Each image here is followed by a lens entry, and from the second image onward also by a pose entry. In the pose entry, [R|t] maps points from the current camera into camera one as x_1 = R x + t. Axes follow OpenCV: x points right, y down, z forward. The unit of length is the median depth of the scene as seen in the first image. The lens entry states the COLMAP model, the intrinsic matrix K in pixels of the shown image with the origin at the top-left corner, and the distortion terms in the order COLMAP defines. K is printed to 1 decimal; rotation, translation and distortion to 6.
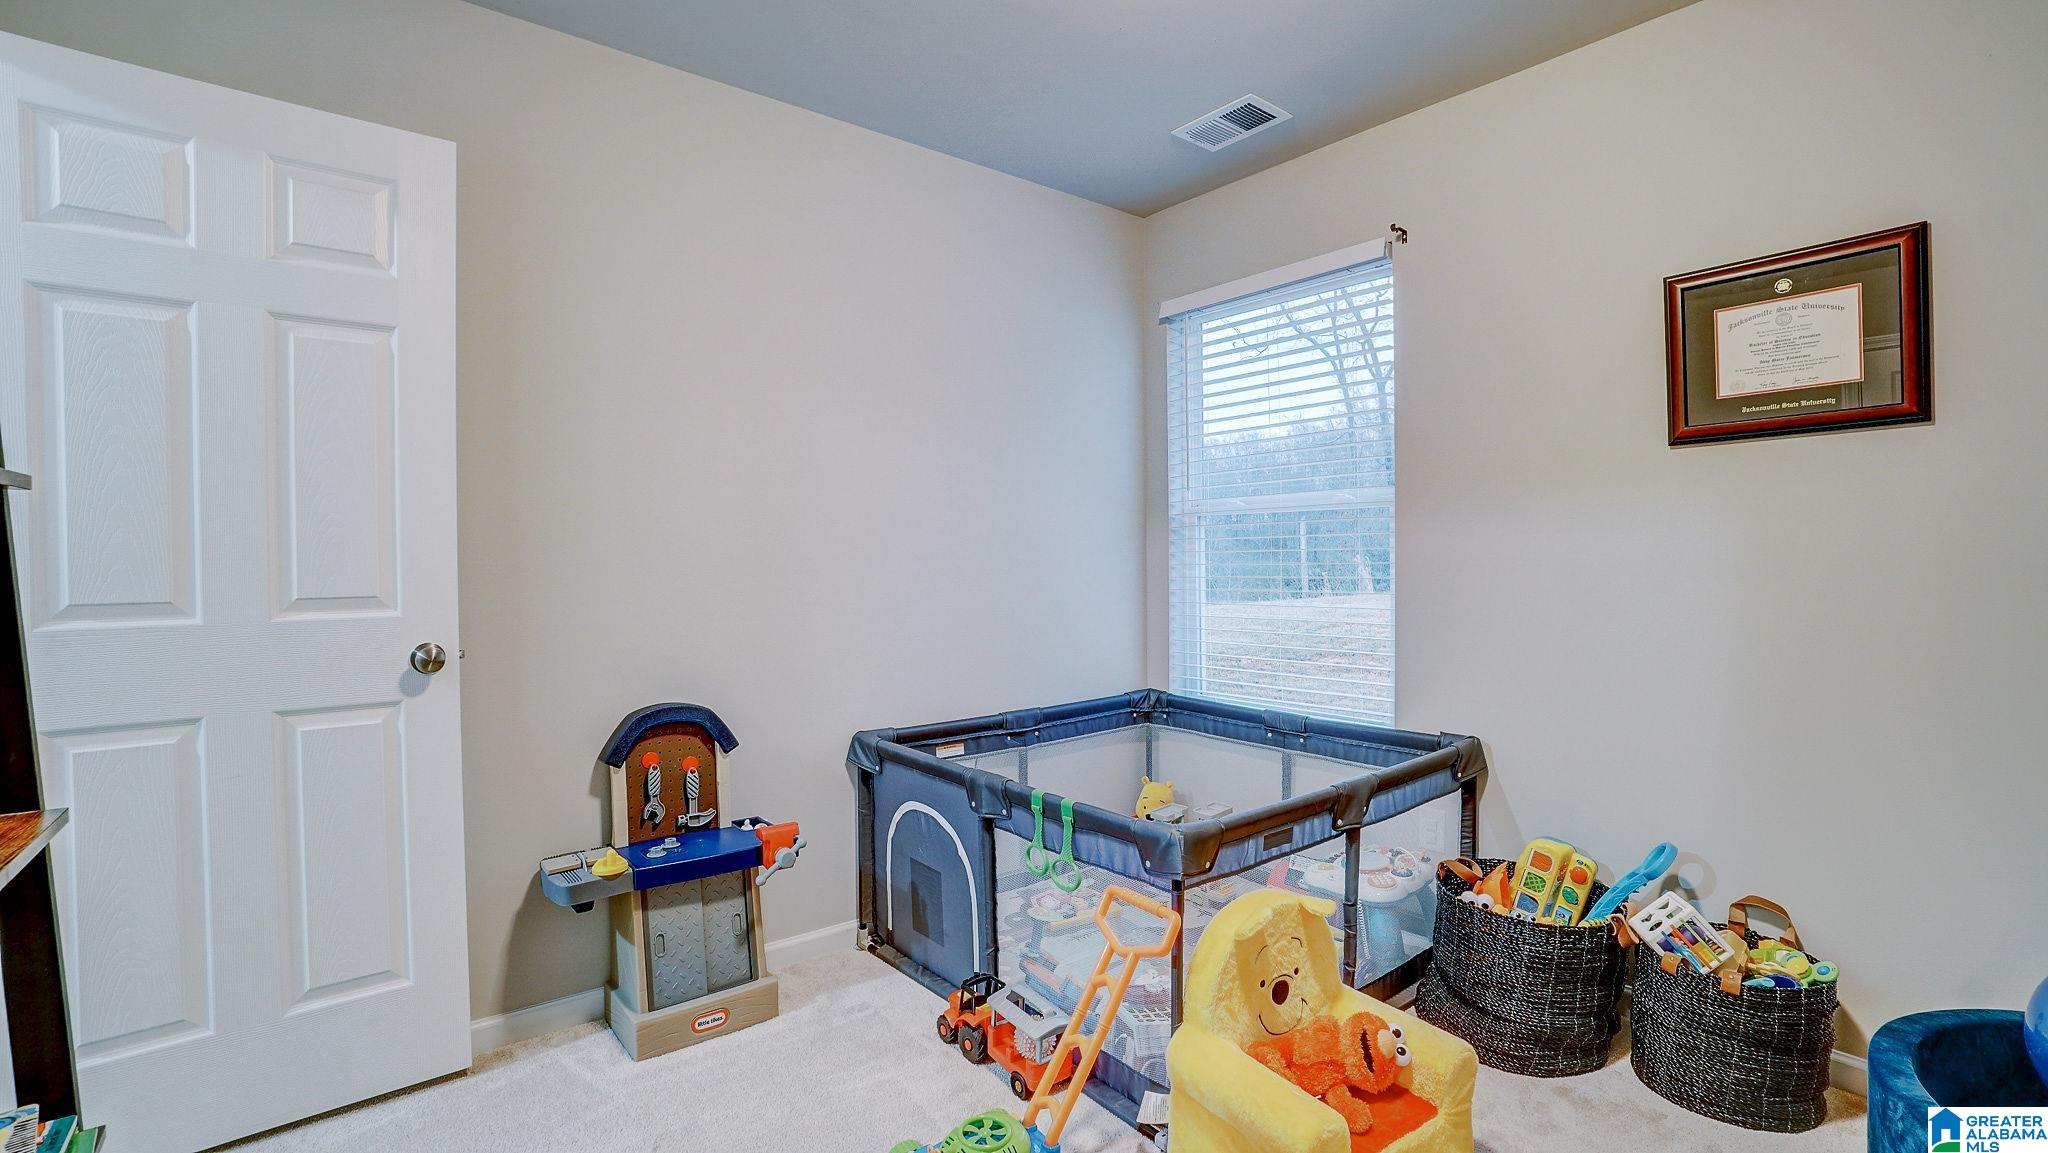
lens RADIAL K [[902.4, 0, 1033.7], [0, 902.4, 572.4], [0, 0, 1]] dist [-0.059669, 0.020523]
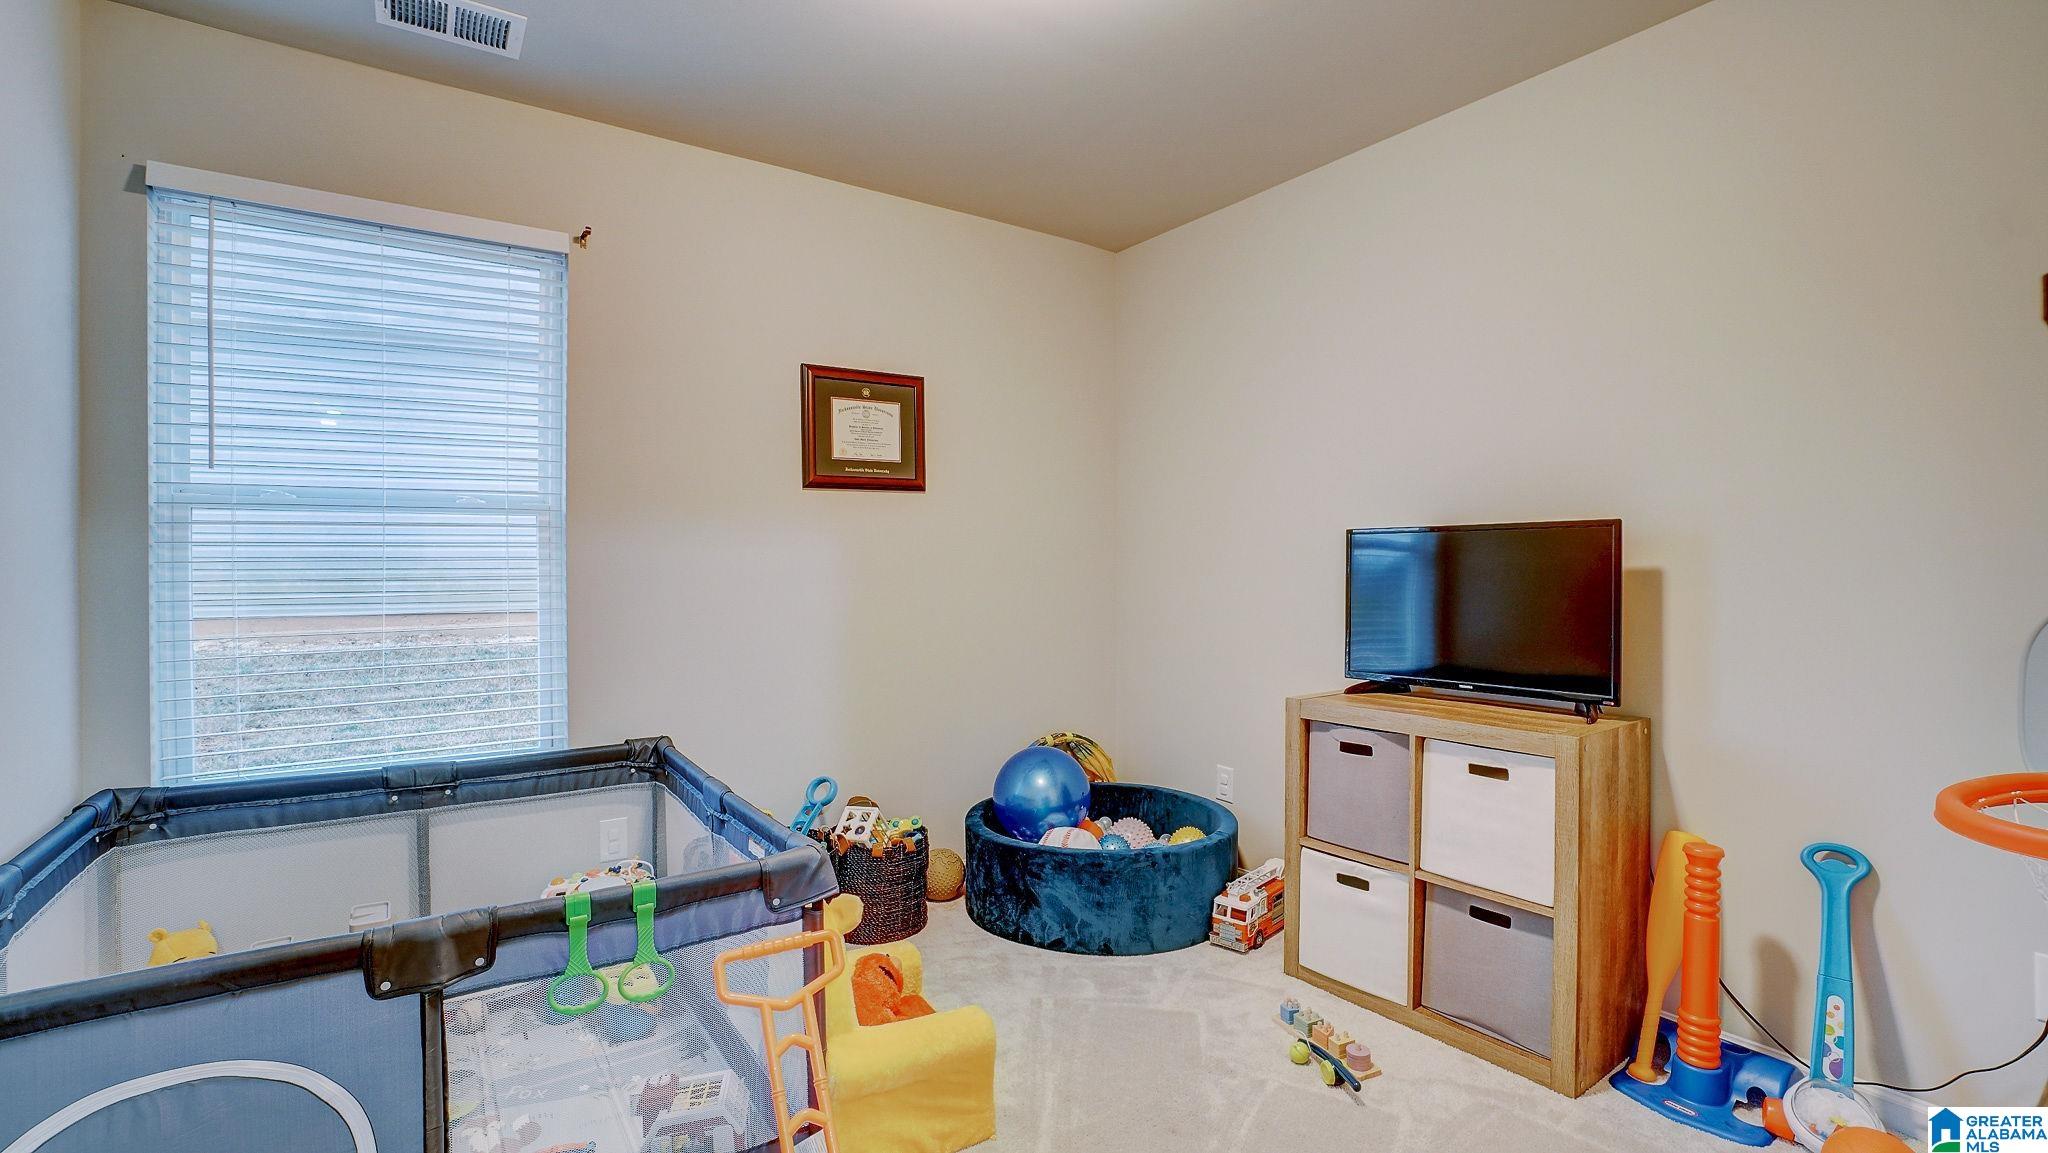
lens RADIAL K [[902.4, 0, 1037.5], [0, 902.4, 557.2], [0, 0, 1]] dist [-0.059669, 0.020523]
pose [[0.081231, 0.019647, 0.996502, -0.649754], [0.019172, 0.999590, -0.021270, -0.000518], [-0.996511, 0.020832, 0.080821, 0.552445]]
